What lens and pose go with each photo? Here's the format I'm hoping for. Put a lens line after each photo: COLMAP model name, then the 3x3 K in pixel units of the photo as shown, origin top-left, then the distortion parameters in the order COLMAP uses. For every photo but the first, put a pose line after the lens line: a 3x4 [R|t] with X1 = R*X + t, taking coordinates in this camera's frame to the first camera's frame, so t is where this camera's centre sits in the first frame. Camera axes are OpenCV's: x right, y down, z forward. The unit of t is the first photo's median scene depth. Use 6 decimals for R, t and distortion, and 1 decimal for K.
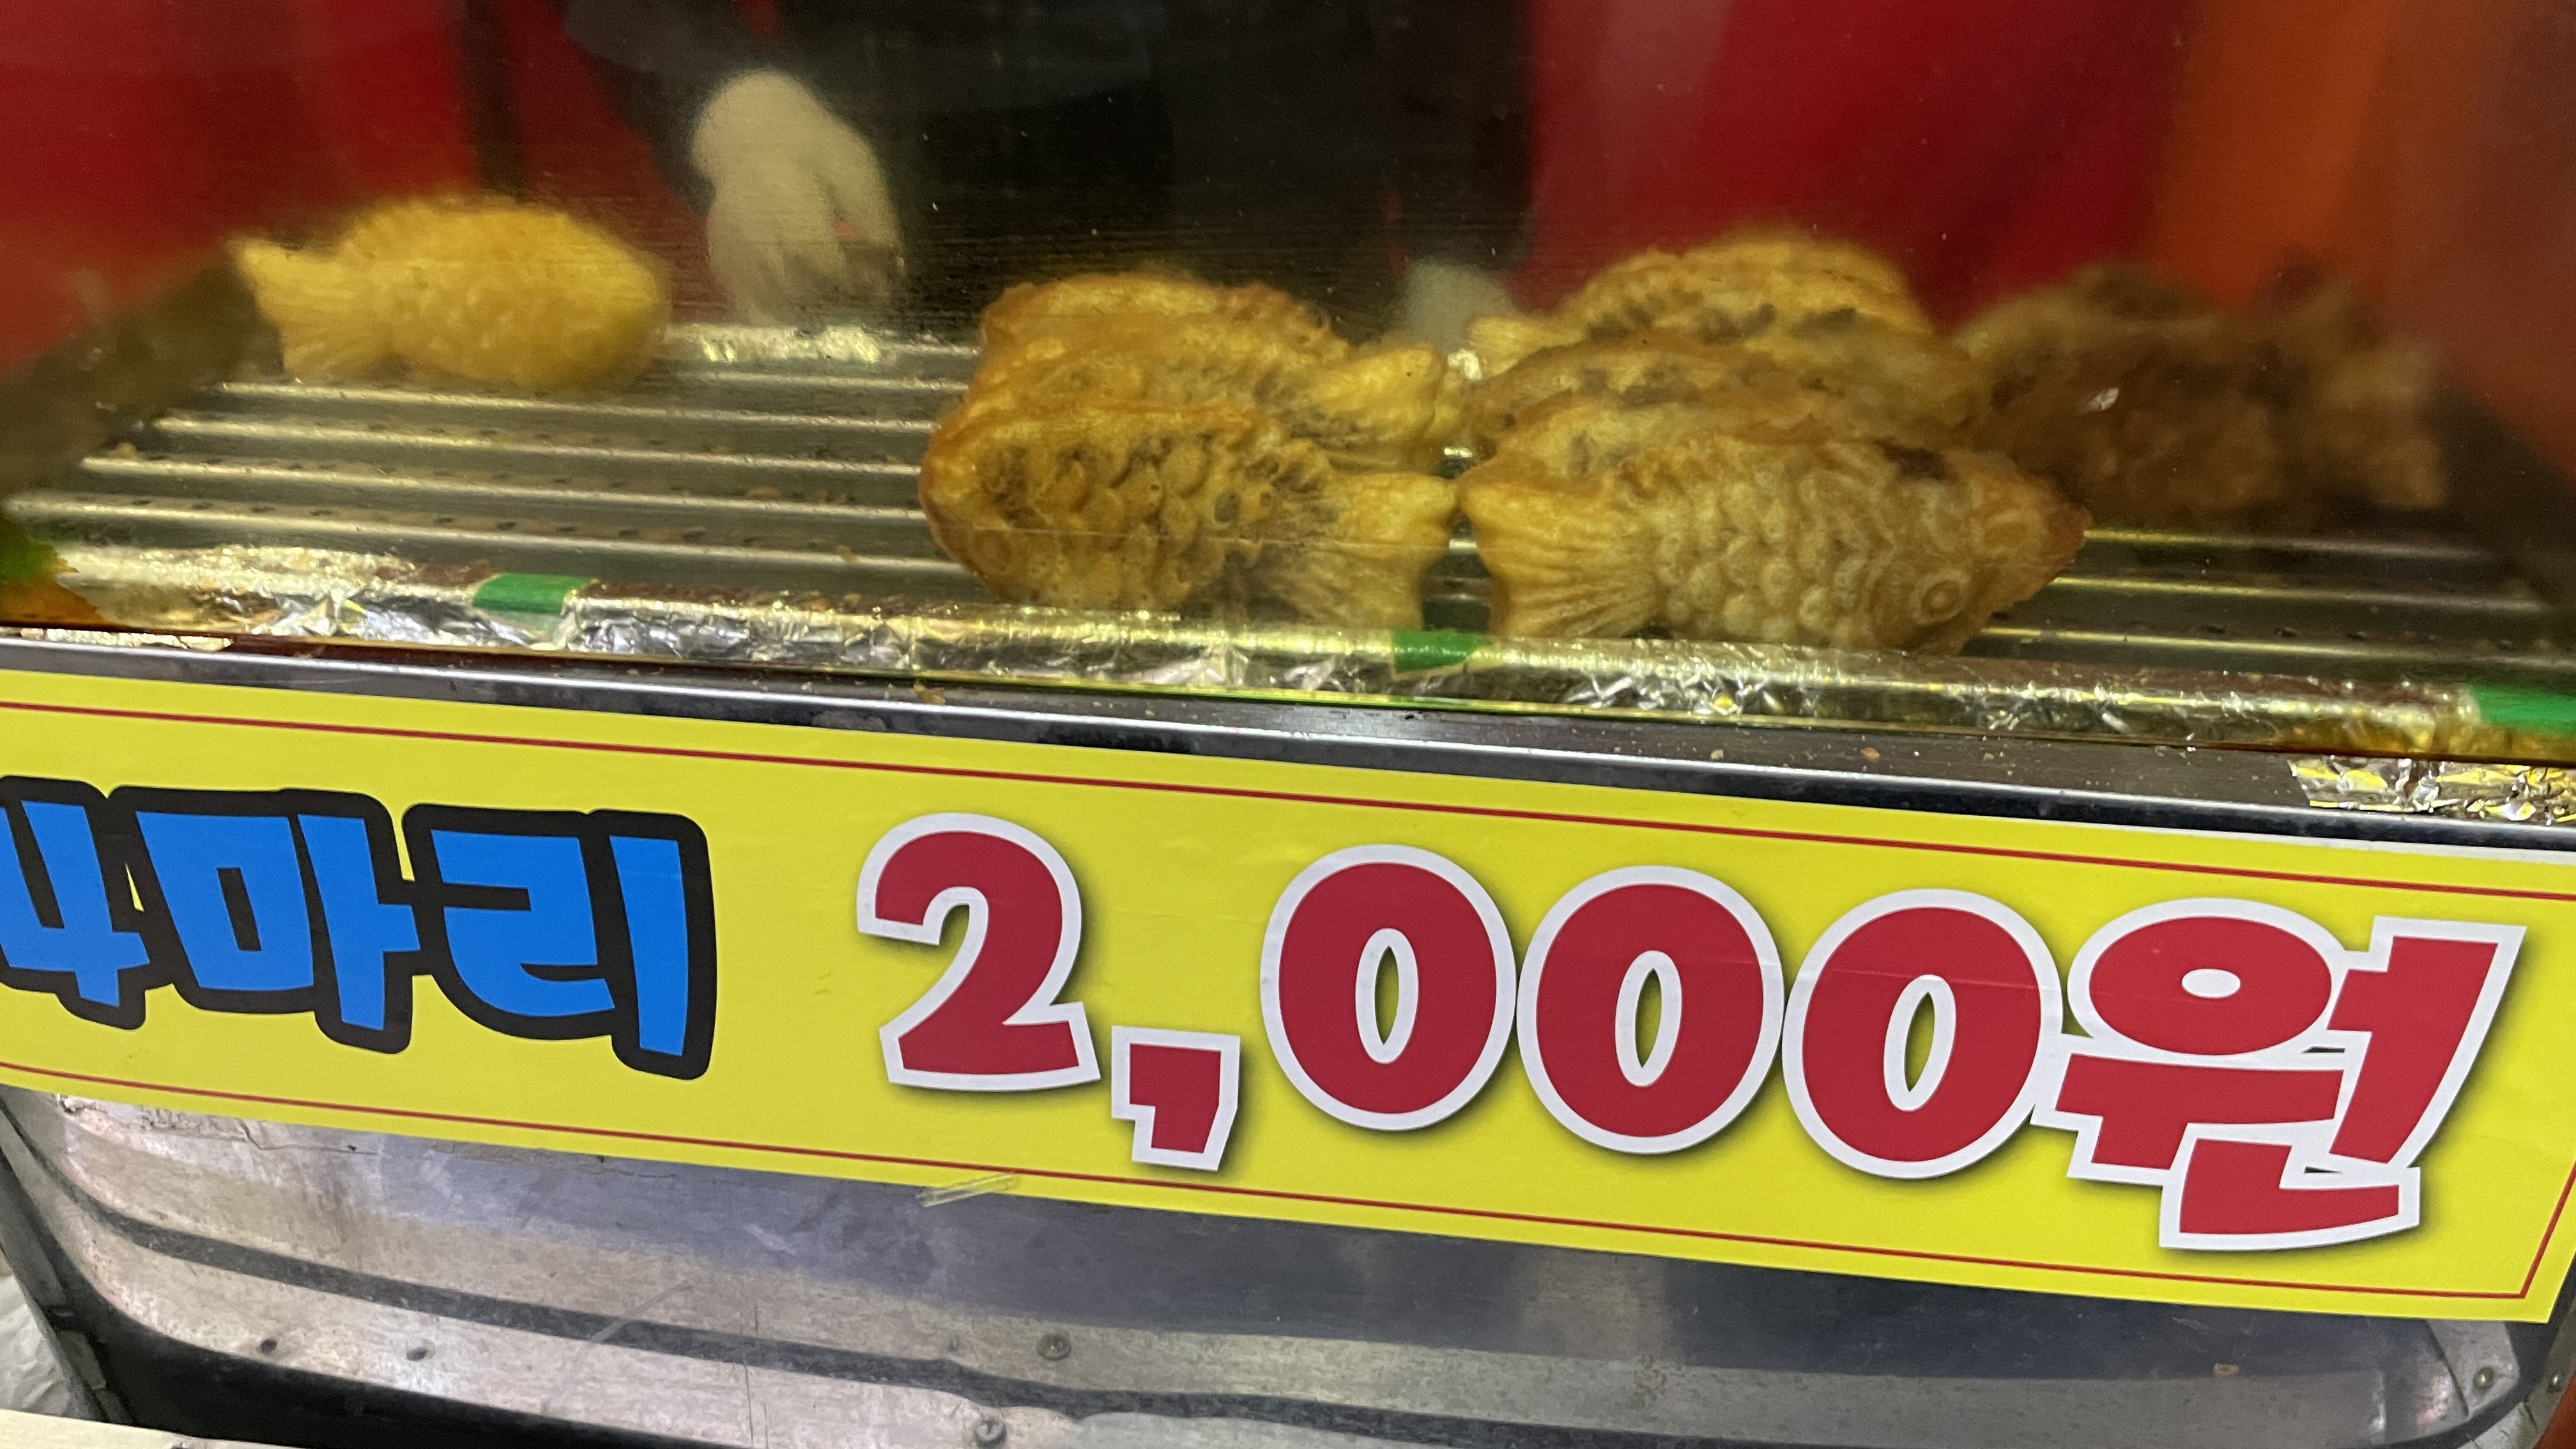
lens RADIAL K [[1888.4, 0, 1288.0], [0, 1888.4, 724.5], [0, 0, 1]] dist [0.084172, -0.135184]
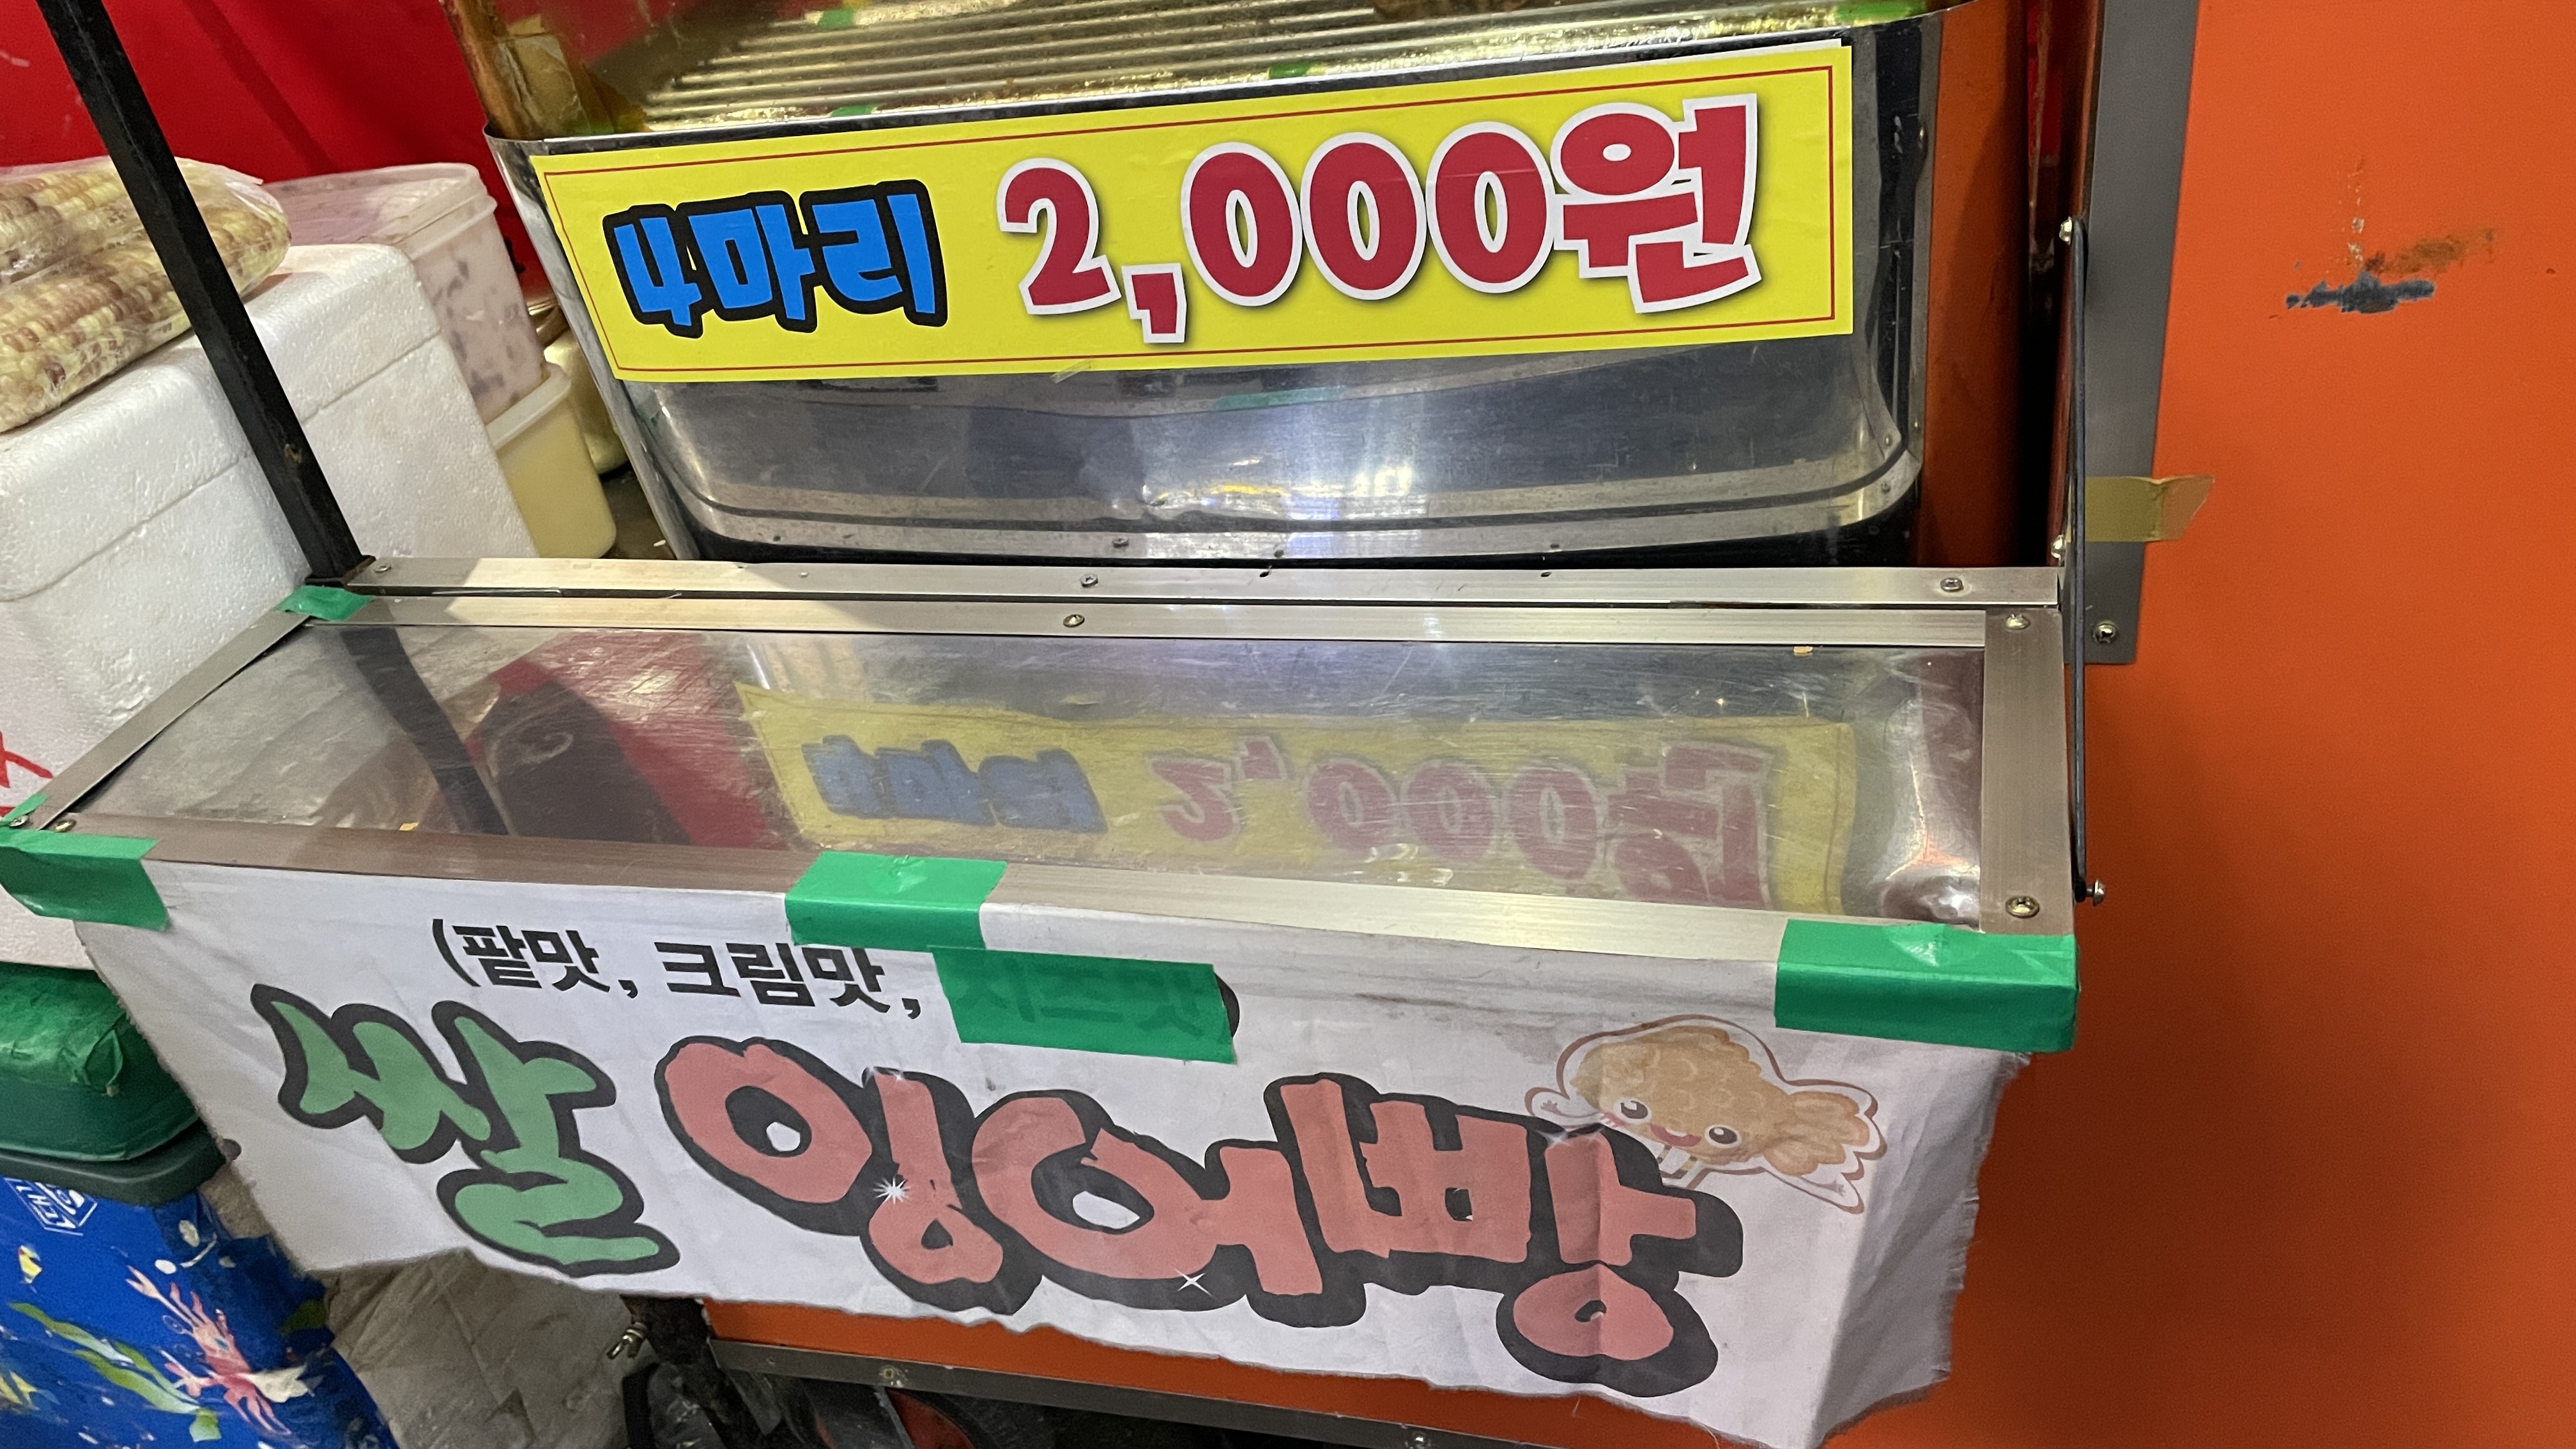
lens RADIAL K [[1888.4, 0, 1288.0], [0, 1888.4, 724.5], [0, 0, 1]] dist [0.084172, -0.135184]
pose [[0.967010, -0.053710, -0.249011, 0.573790], [0.074475, 0.994419, 0.074728, 0.520014], [0.243607, -0.090808, 0.965613, -0.994248]]
